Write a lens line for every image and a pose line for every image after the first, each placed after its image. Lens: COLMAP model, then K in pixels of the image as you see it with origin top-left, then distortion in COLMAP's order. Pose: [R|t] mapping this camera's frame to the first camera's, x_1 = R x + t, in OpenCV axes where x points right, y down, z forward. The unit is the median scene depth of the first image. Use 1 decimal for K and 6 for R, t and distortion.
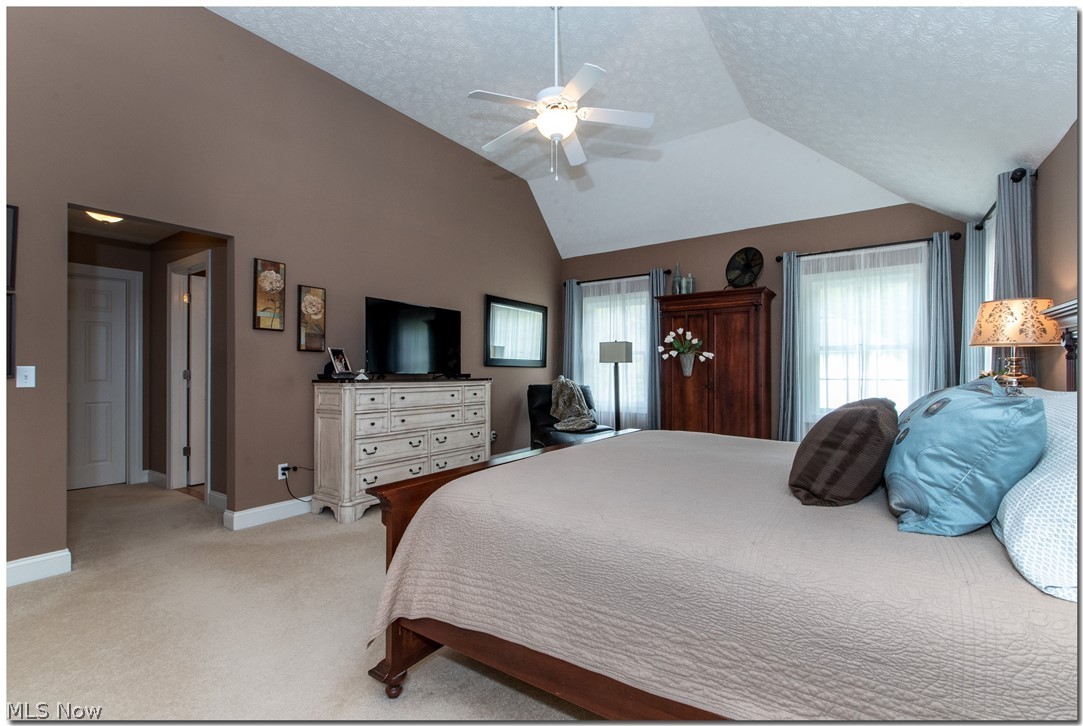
lens RADIAL K [[479.3, 0, 539.3], [0, 479.3, 368.7], [0, 0, 1]] dist [0.004231, -0.003278]
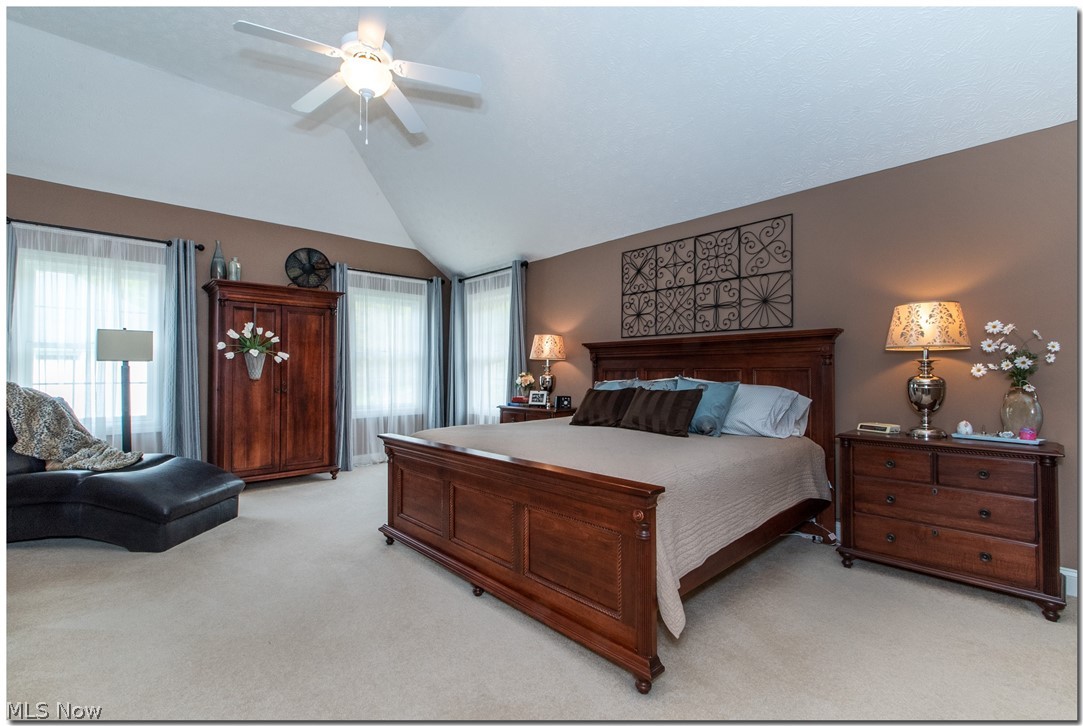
lens RADIAL K [[479.3, 0, 539.0], [0, 479.3, 363.7], [0, 0, 1]] dist [0.004231, -0.003278]
pose [[0.218404, 0.017155, 0.975708, -0.427389], [-0.002485, 0.999852, -0.017023, 0.001113], [-0.975855, 0.001294, 0.218415, 0.323577]]
